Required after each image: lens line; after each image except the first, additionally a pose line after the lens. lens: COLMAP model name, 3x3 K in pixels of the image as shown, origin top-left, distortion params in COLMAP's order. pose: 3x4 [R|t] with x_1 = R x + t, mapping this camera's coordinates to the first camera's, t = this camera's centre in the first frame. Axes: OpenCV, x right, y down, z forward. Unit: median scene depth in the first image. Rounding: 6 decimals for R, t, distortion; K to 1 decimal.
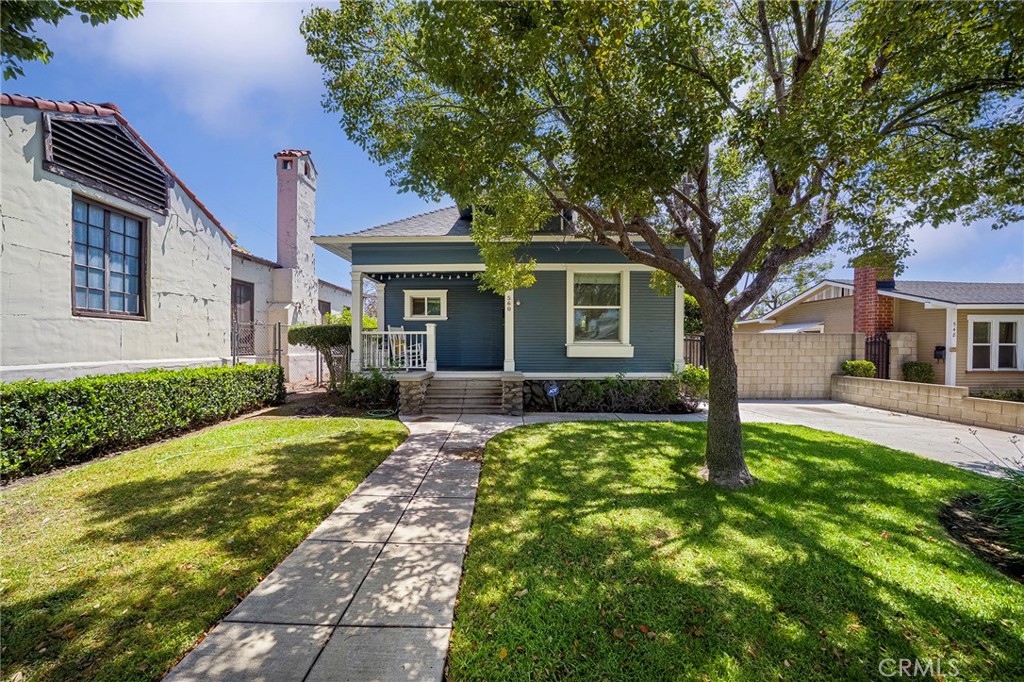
lens RADIAL K [[350.9, 0, 511.6], [0, 350.9, 335.8], [0, 0, 1]] dist [-0.010715, -0.000499]
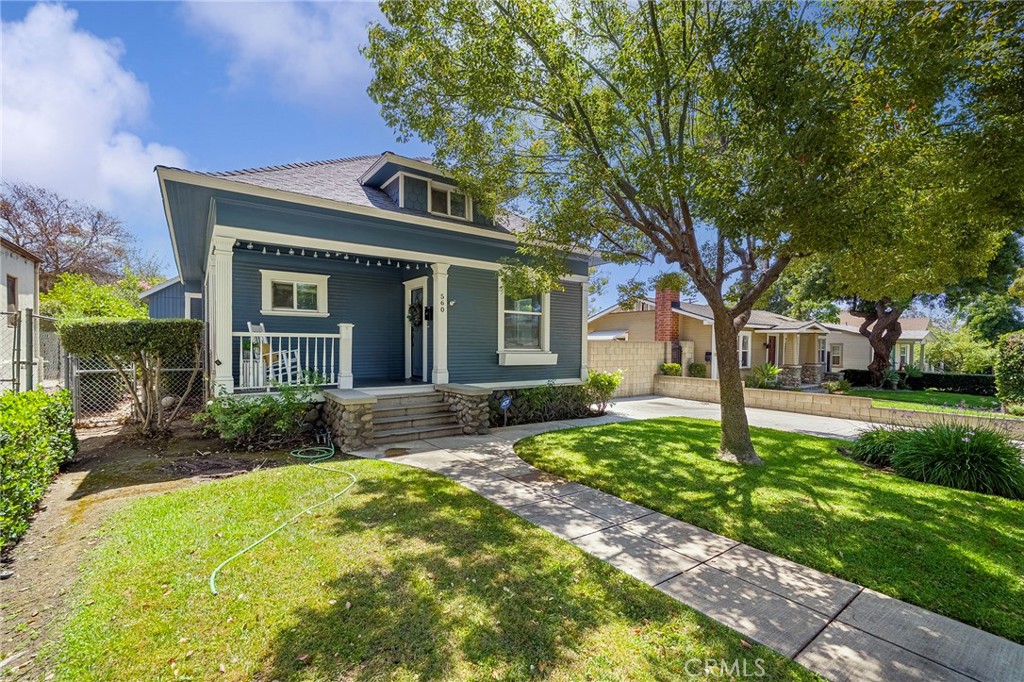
lens RADIAL K [[408.6, 0, 511.2], [0, 408.6, 343.8], [0, 0, 1]] dist [0.001043, -0.000030]
pose [[0.826615, 0.008912, 0.562697, -0.833935], [-0.020387, 0.999692, 0.014117, -0.023444], [-0.562398, -0.023141, 0.826543, 0.198153]]
